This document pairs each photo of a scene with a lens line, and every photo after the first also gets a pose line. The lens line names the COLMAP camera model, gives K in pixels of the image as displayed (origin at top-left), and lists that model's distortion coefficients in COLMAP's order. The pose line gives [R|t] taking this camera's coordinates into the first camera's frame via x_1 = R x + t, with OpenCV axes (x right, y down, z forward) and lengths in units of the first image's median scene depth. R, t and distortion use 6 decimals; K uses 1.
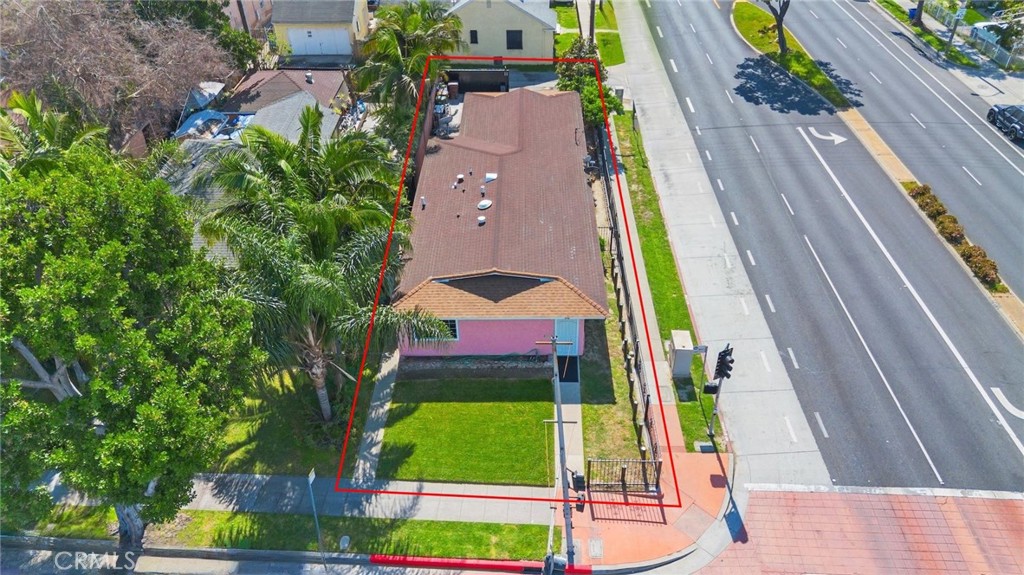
lens RADIAL K [[733.0, 0, 515.4], [0, 733.0, 281.6], [0, 0, 1]] dist [0.064491, -0.069649]
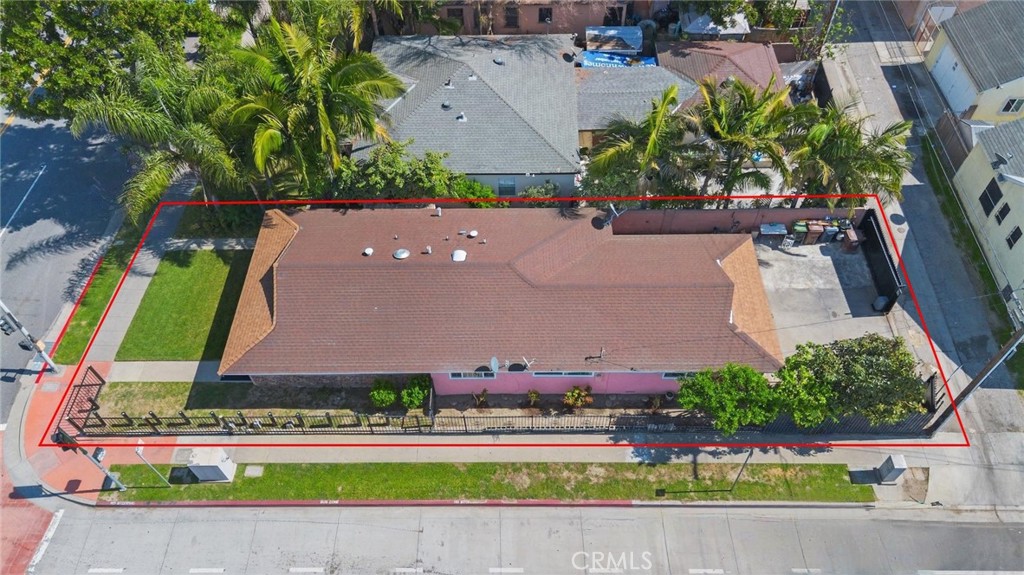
lens RADIAL K [[733.0, 0, 515.4], [0, 733.0, 281.6], [0, 0, 1]] dist [0.064491, -0.069649]
pose [[0.006607, 0.794574, -0.607132, 0.615306], [-0.591985, 0.492430, 0.638018, -0.855020], [0.805922, 0.355197, 0.473629, 0.771575]]
